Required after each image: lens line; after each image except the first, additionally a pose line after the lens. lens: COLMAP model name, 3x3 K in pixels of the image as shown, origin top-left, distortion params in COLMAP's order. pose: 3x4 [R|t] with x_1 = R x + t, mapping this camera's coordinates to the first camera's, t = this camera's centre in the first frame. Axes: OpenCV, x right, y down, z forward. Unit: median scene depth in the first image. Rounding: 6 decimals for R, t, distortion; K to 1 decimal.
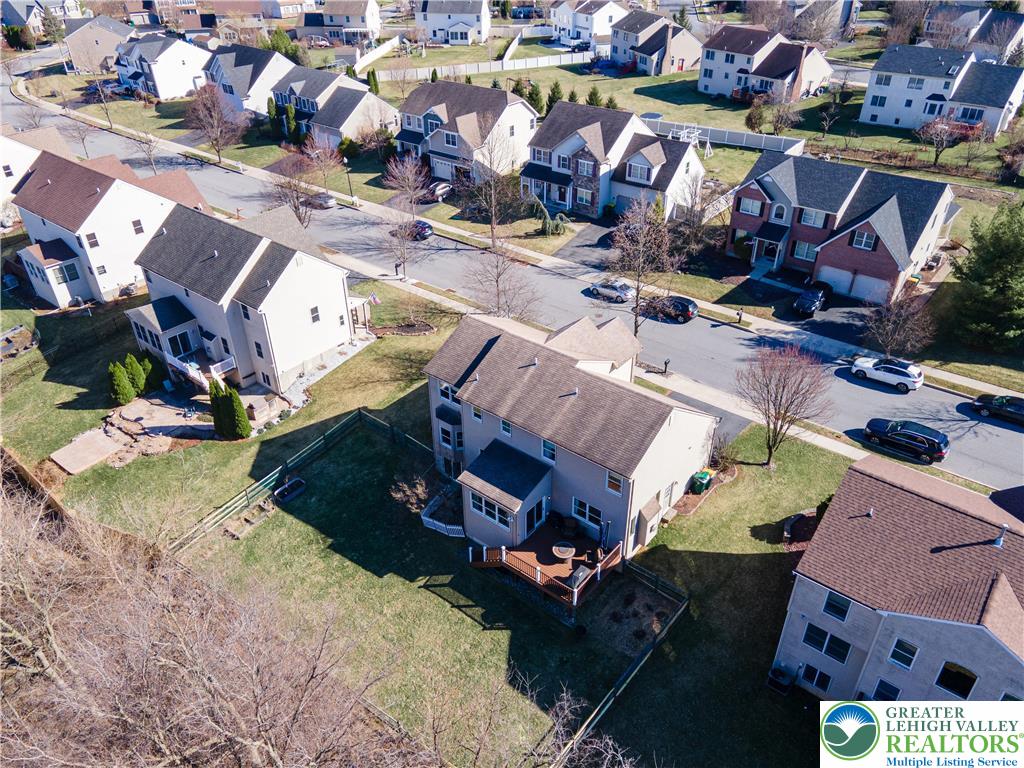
lens RADIAL K [[748.9, 0, 499.2], [0, 748.9, 386.3], [0, 0, 1]] dist [0.039701, 0.010401]
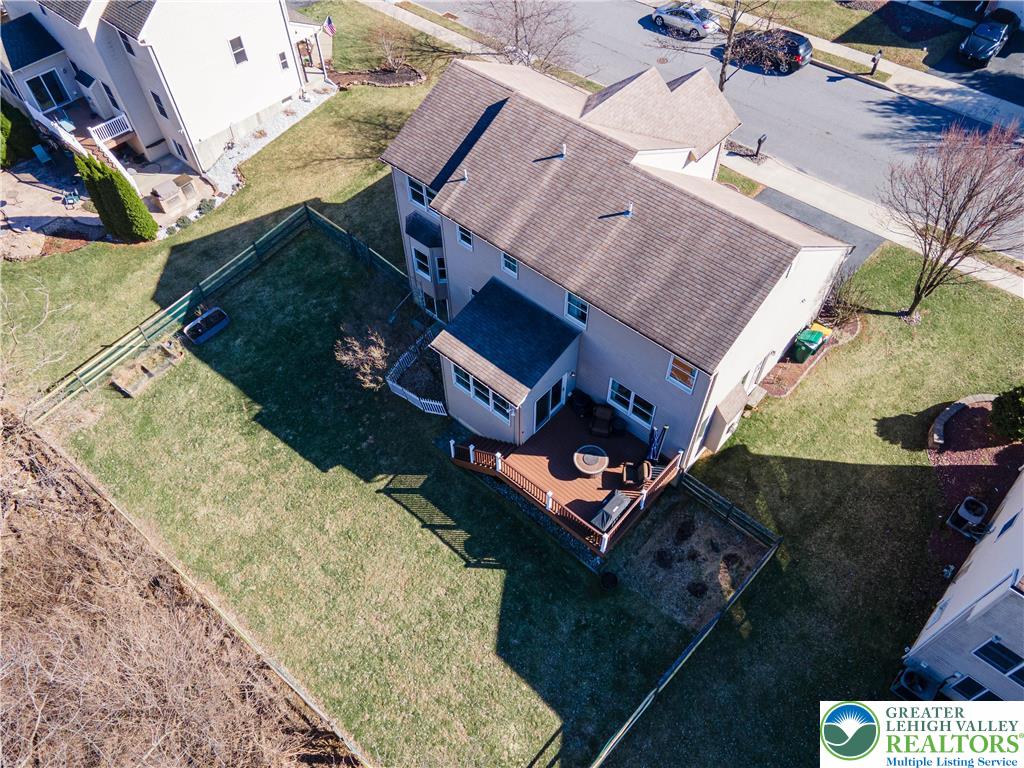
lens RADIAL K [[748.9, 0, 502.7], [0, 748.9, 389.0], [0, 0, 1]] dist [0.039701, 0.010401]
pose [[0.999089, 0.033127, -0.026912, 0.022335], [-0.022711, 0.946491, 0.321929, -0.043825], [0.036136, -0.321025, 0.946381, 0.363698]]
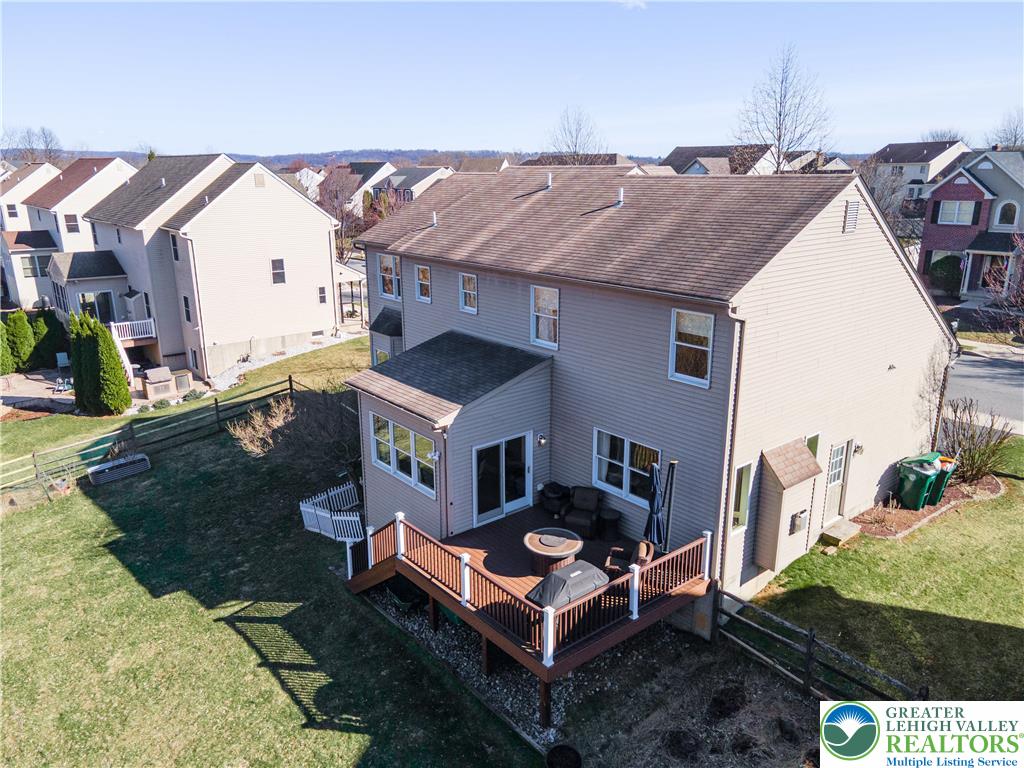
lens RADIAL K [[748.9, 0, 501.5], [0, 748.9, 383.4], [0, 0, 1]] dist [0.039701, 0.010401]
pose [[0.980853, 0.065026, -0.183571, 0.114390], [-0.117187, 0.949929, -0.289660, 0.233106], [0.155544, 0.305626, 0.939361, 0.554308]]
